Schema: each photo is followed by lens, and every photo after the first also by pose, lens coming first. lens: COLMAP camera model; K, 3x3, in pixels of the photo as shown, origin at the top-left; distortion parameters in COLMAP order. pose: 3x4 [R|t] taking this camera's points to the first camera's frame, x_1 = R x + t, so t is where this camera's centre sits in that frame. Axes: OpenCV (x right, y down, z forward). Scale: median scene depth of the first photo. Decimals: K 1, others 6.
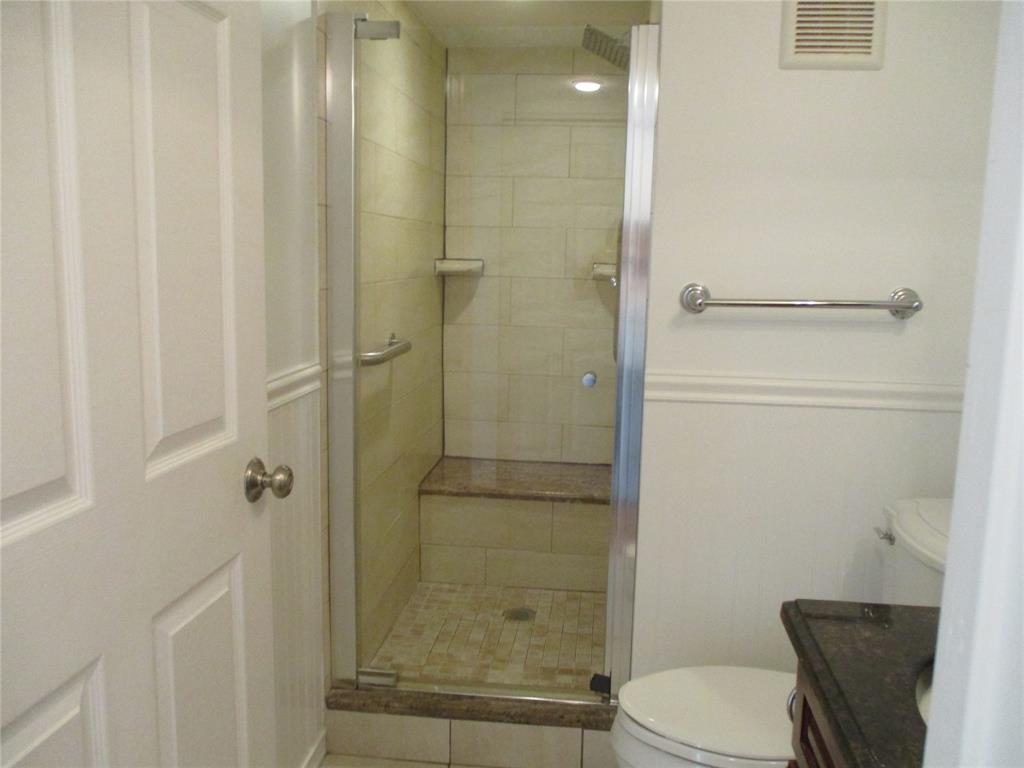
lens RADIAL K [[836.4, 0, 516.5], [0, 836.4, 382.4], [0, 0, 1]] dist [-0.018422, 0.004178]
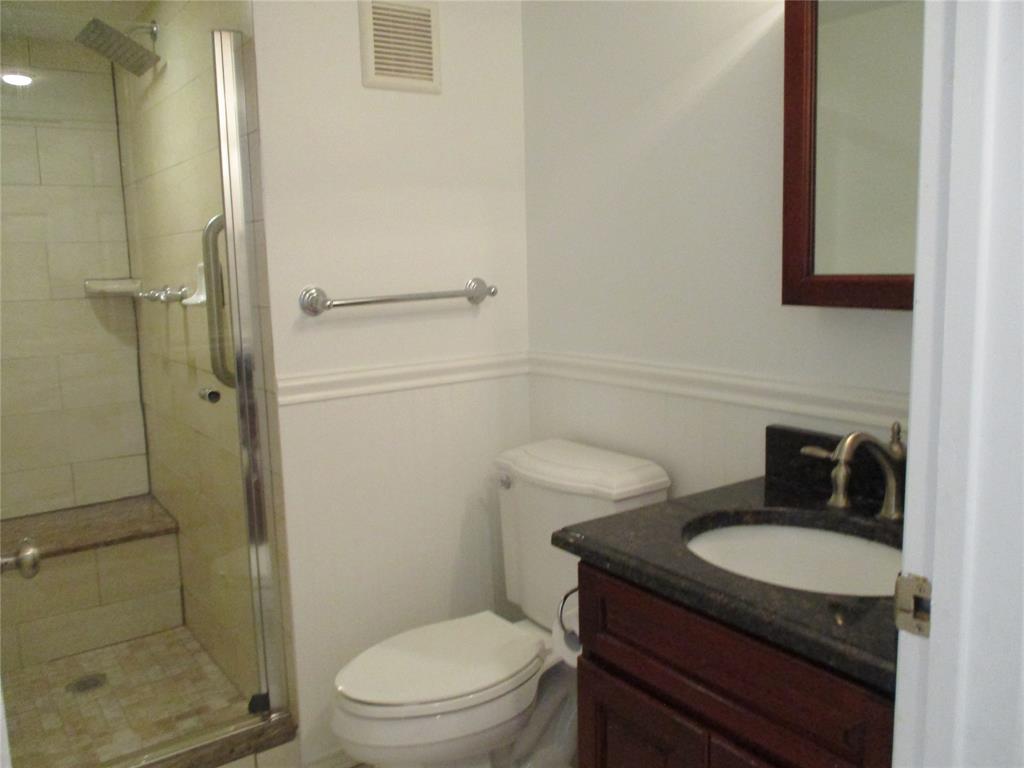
lens RADIAL K [[836.4, 0, 520.1], [0, 836.4, 384.6], [0, 0, 1]] dist [-0.018422, 0.004178]
pose [[0.755531, -0.145335, 0.638788, -0.243037], [0.148011, 0.987738, 0.049666, -0.010491], [-0.638173, 0.057023, 0.767778, 0.037225]]
